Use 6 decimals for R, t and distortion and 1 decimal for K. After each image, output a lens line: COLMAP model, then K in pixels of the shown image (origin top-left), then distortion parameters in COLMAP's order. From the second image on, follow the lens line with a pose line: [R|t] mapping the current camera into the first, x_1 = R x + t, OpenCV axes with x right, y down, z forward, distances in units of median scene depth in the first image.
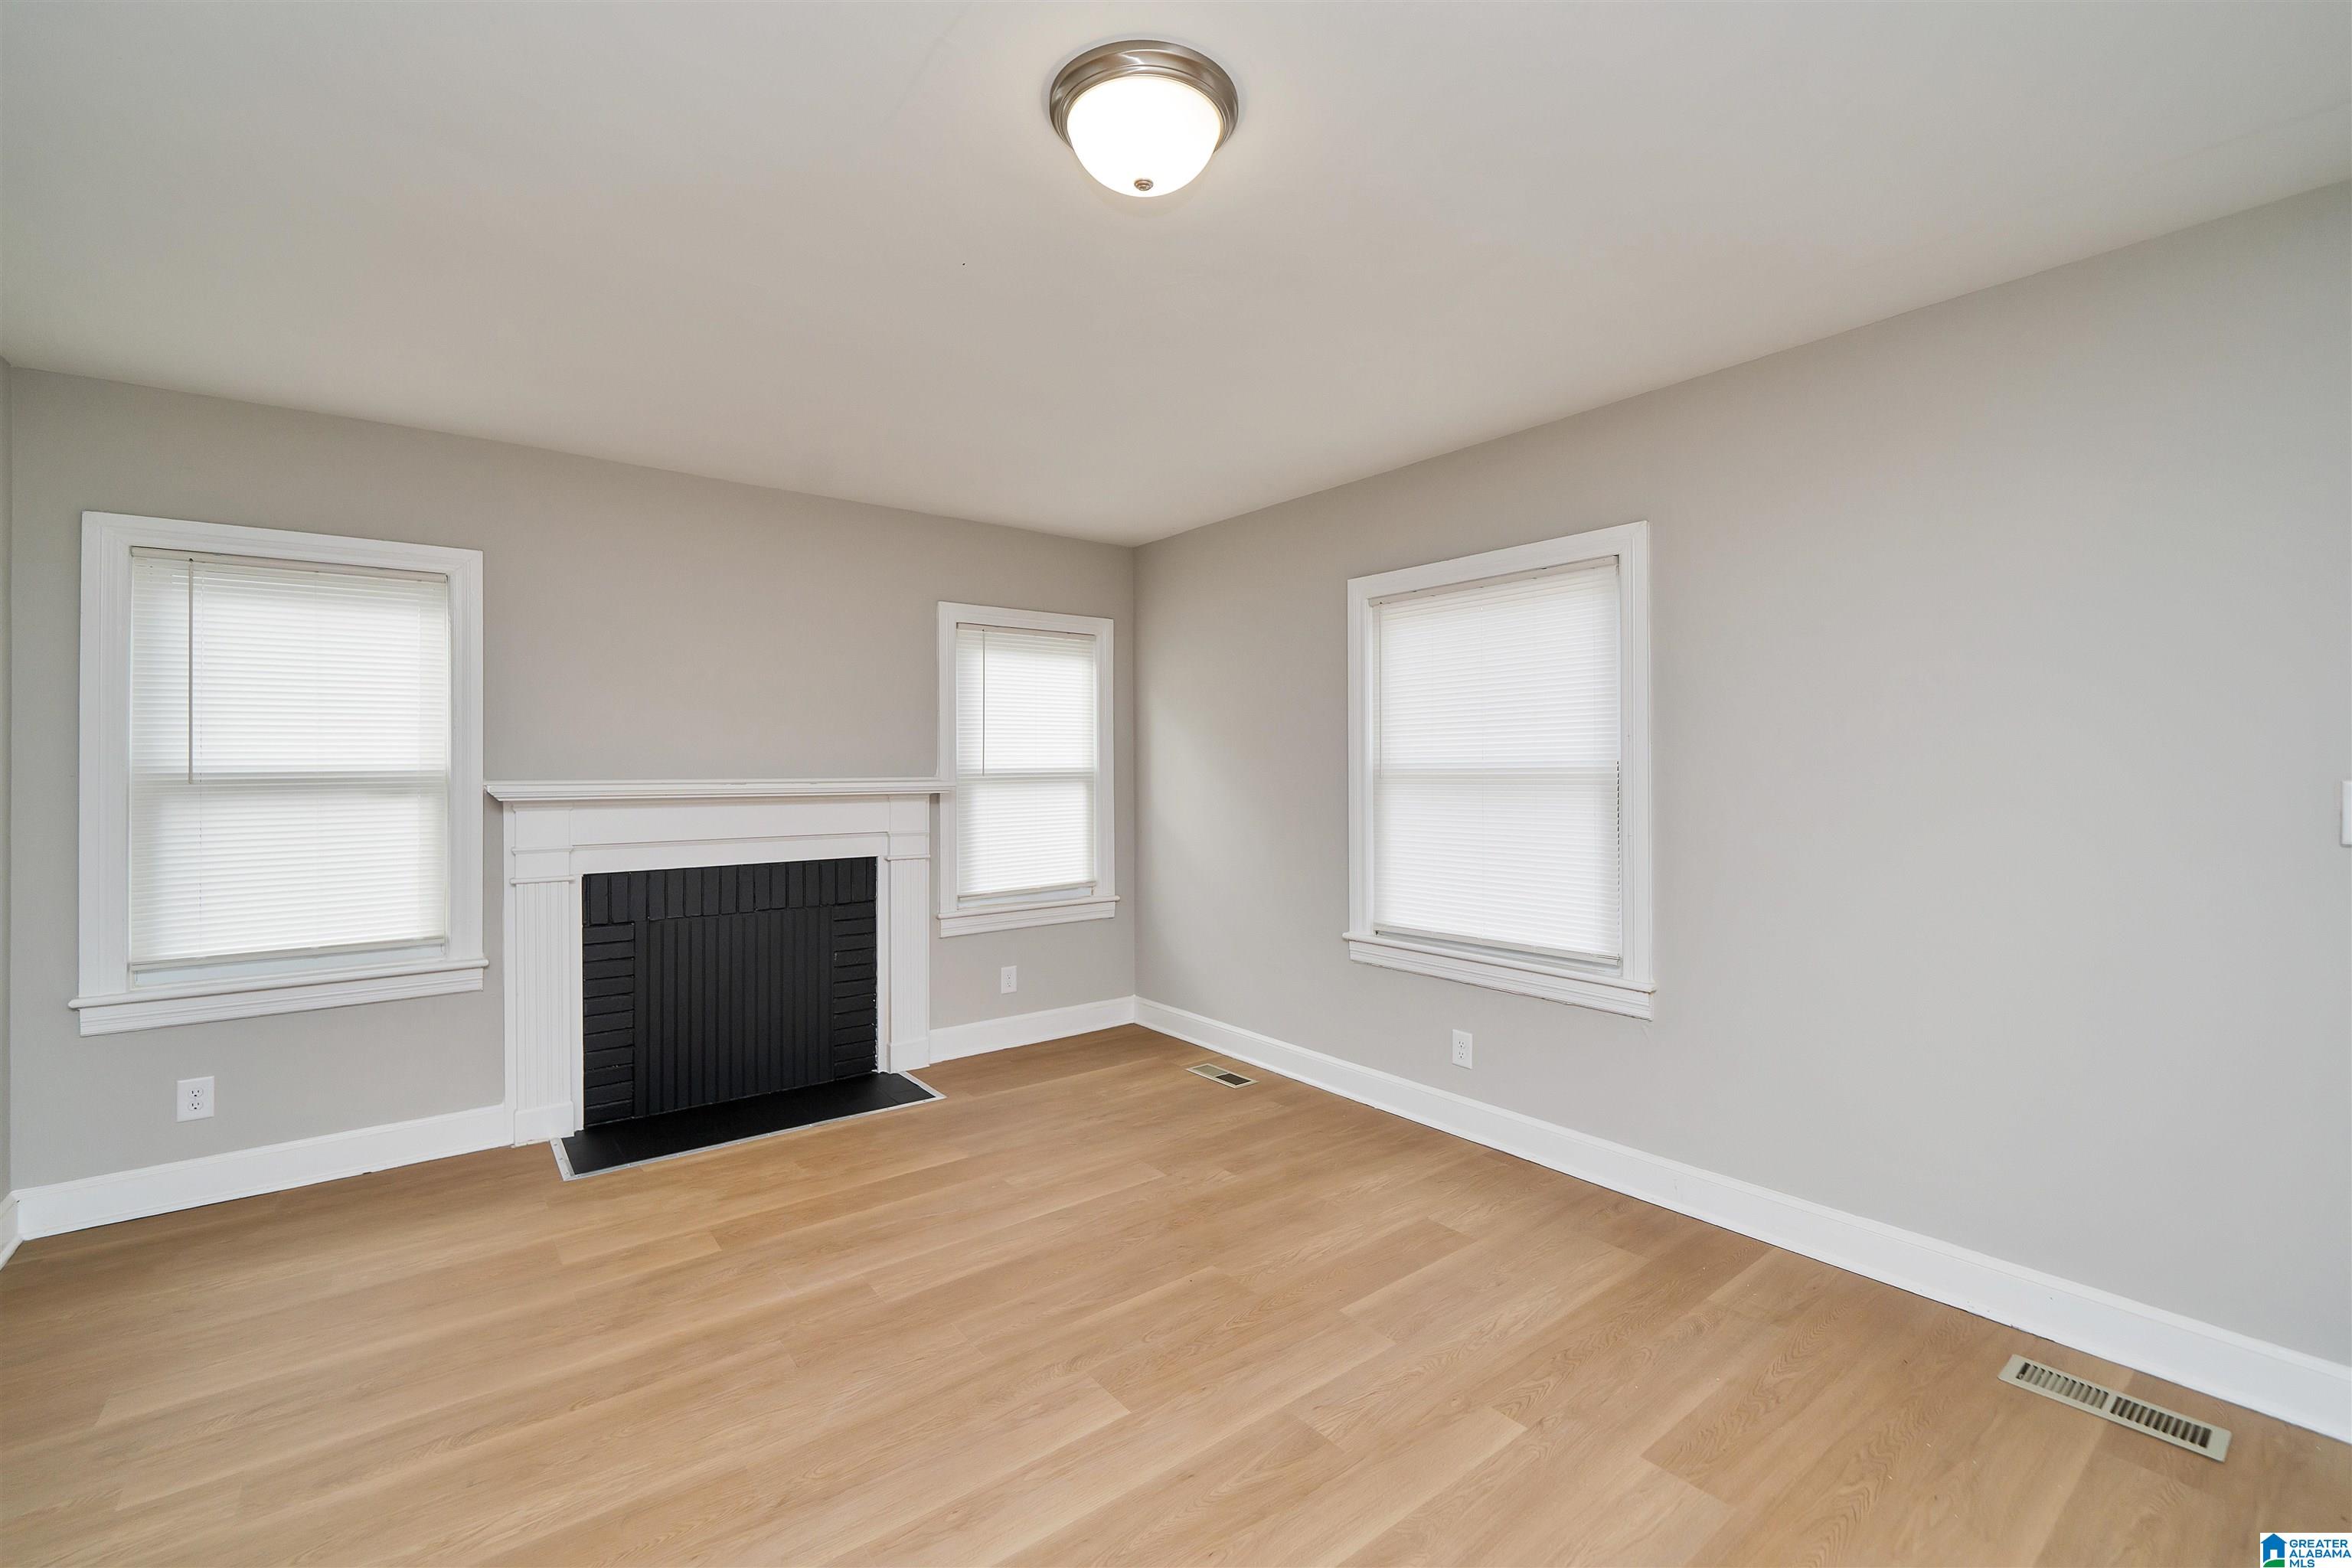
lens RADIAL K [[1007.6, 0, 1172.9], [0, 1007.6, 758.0], [0, 0, 1]] dist [-0.001058, -0.000185]
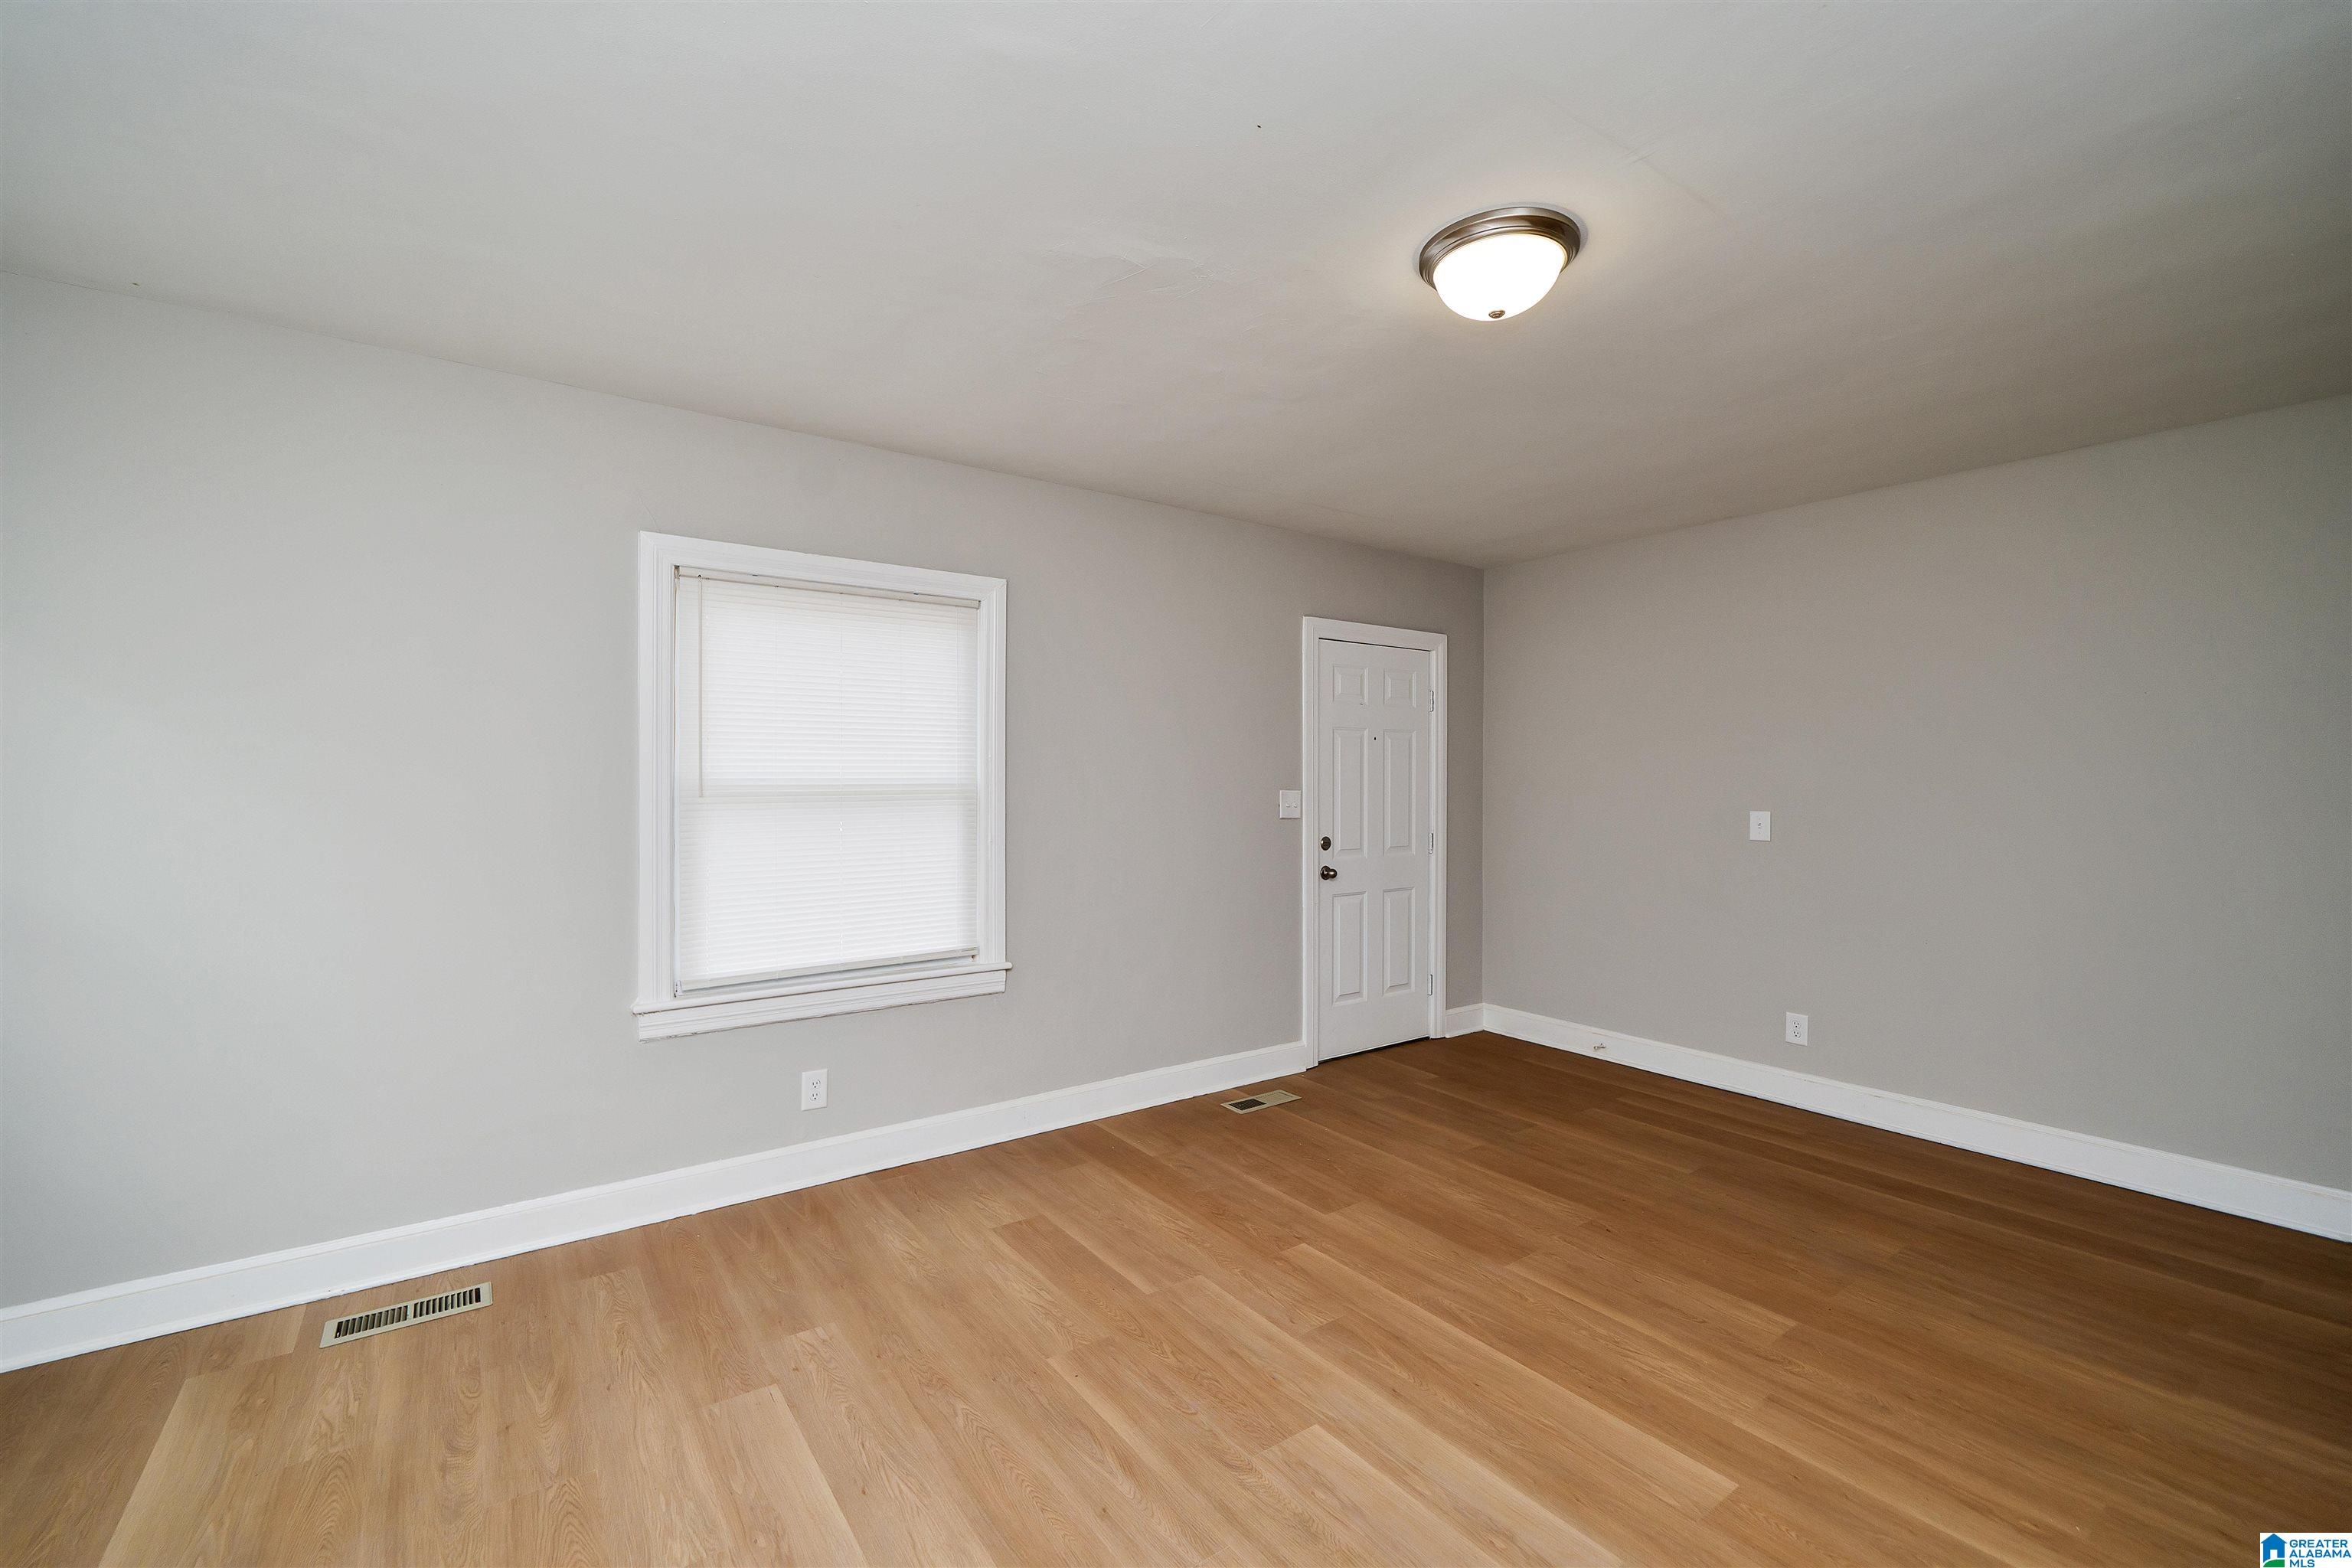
lens RADIAL K [[970.5, 0, 1176.0], [0, 970.5, 784.0], [0, 0, 1]] dist [0.001006, 0.000208]
pose [[0.034674, -0.001359, 0.999398, -0.788832], [-0.013663, 0.999905, 0.001834, 0.003517], [-0.999305, -0.013718, 0.034652, 0.859764]]
